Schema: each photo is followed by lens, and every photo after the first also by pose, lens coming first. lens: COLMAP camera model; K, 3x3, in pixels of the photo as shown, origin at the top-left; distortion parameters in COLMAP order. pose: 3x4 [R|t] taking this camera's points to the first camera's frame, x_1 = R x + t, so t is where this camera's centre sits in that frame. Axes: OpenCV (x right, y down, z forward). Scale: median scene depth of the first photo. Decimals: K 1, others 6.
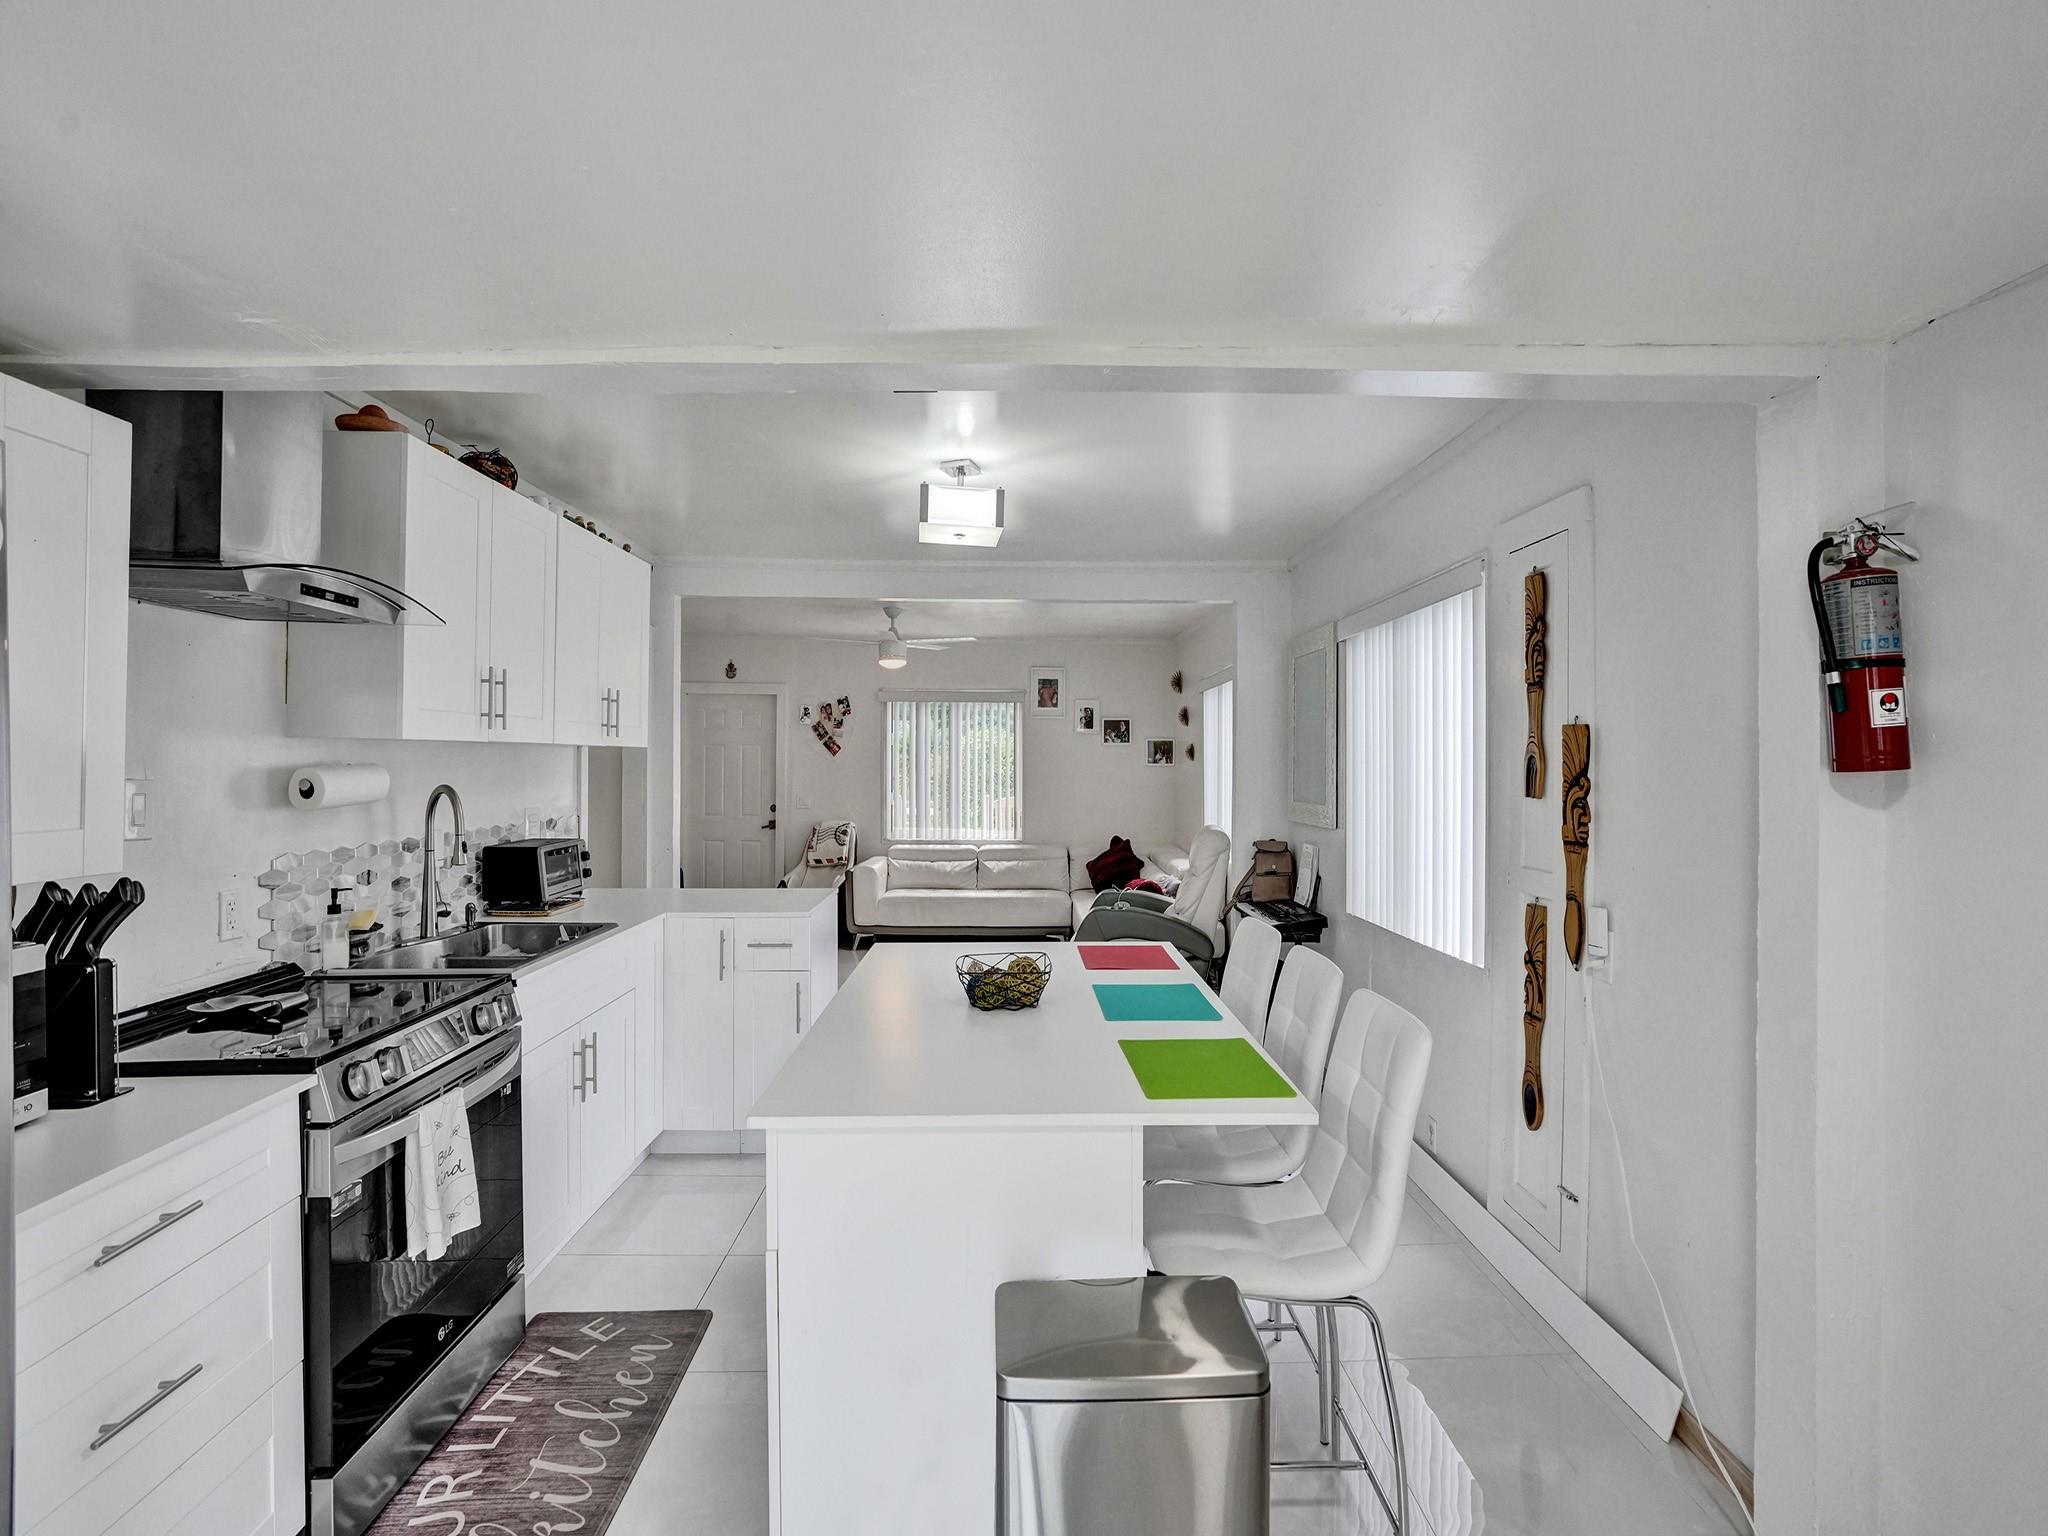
lens RADIAL K [[972.1, 0, 1034.3], [0, 972.1, 755.4], [0, 0, 1]] dist [-0.050582, 0.027880]
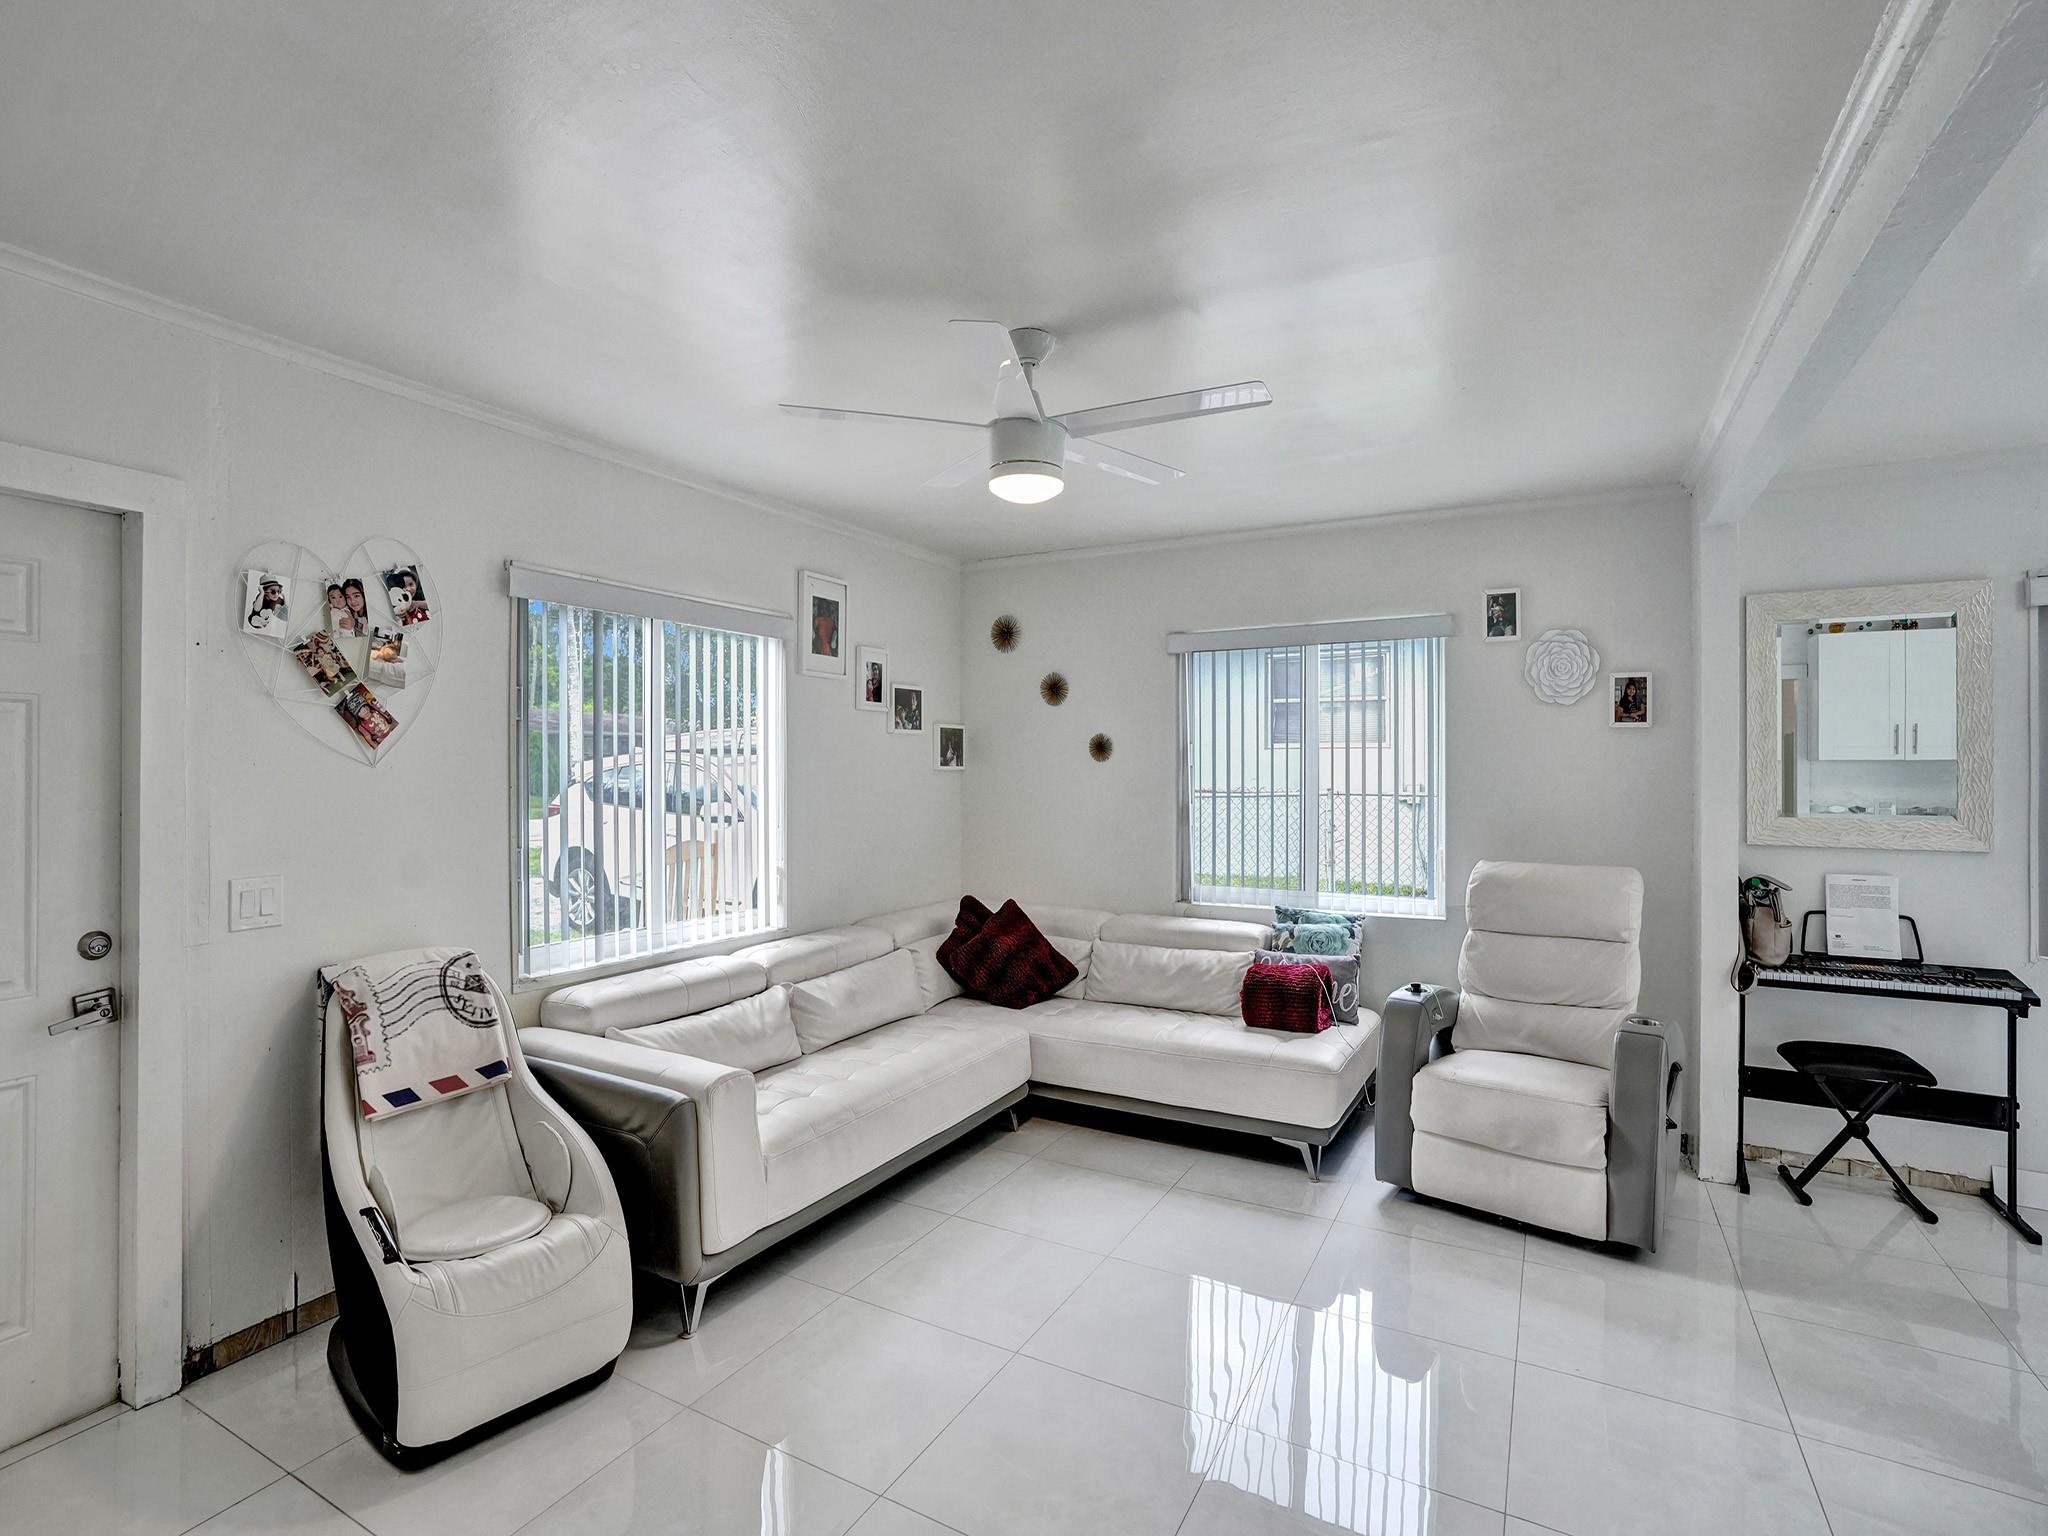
lens RADIAL K [[972.1, 0, 1034.3], [0, 972.1, 755.4], [0, 0, 1]] dist [-0.050582, 0.027880]
pose [[0.498546, 0.004364, 0.866852, -0.917101], [-0.005148, 0.999985, -0.002073, 0.006922], [-0.866848, -0.003429, 0.498561, 1.636647]]
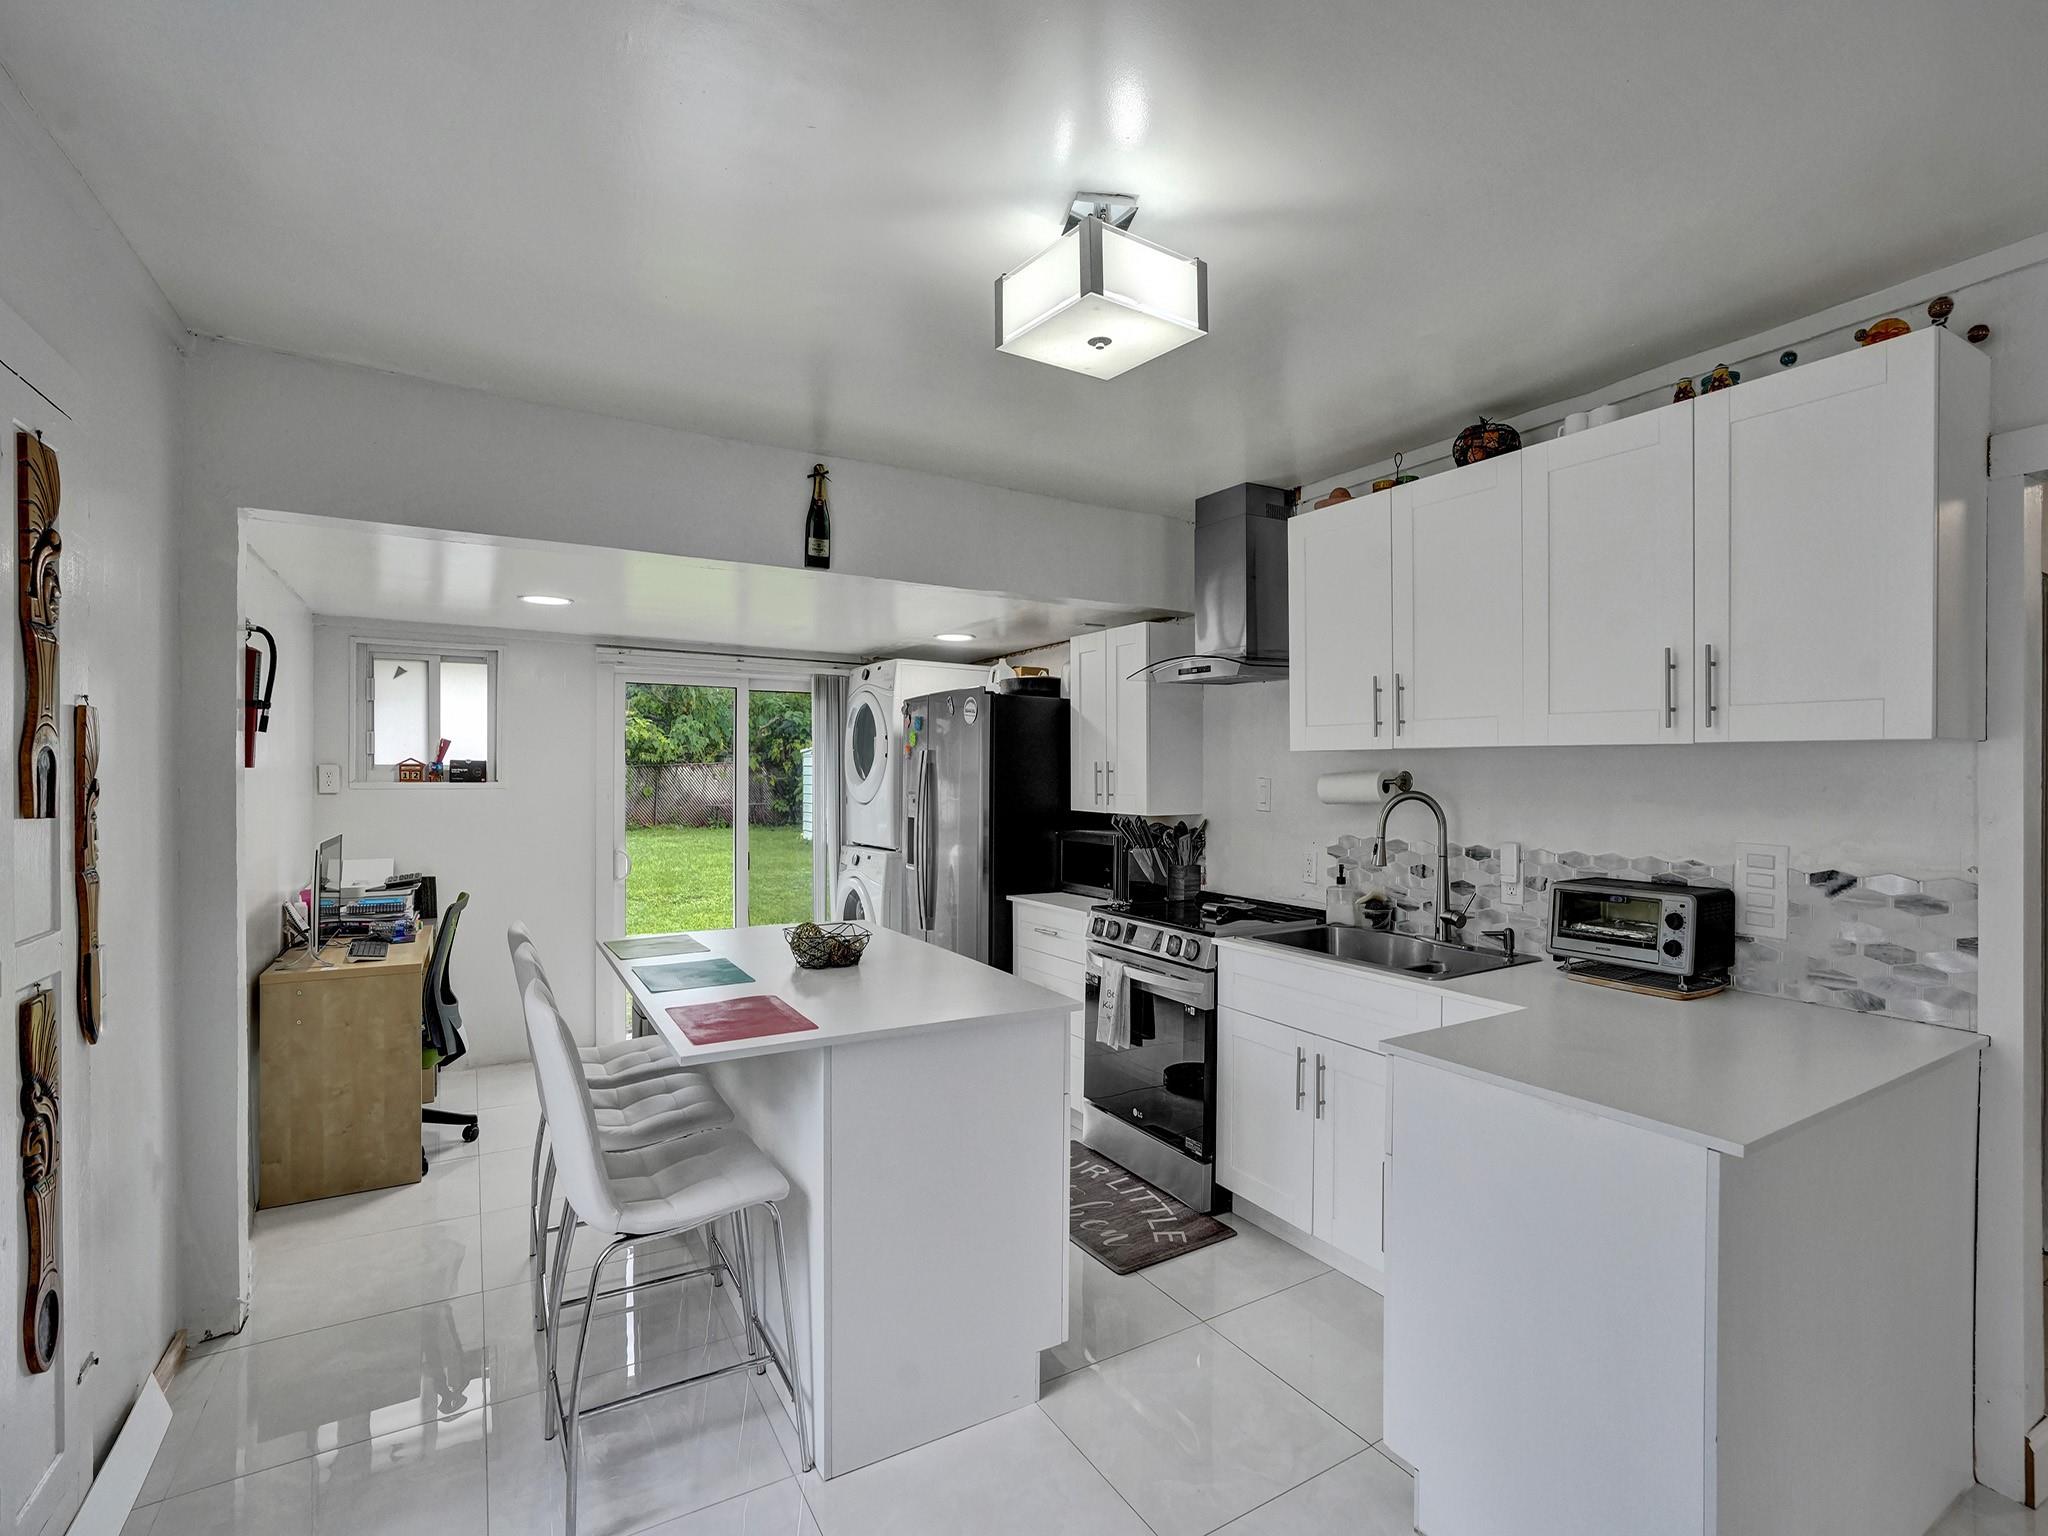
lens RADIAL K [[937.8, 0, 1035.4], [0, 937.8, 771.2], [0, 0, 1]] dist [-0.044584, 0.025058]
pose [[-0.865771, -0.006181, -0.500403, 0.209602], [-0.004120, 0.999978, -0.005223, 0.013225], [0.500424, -0.002460, -0.865777, 1.406754]]
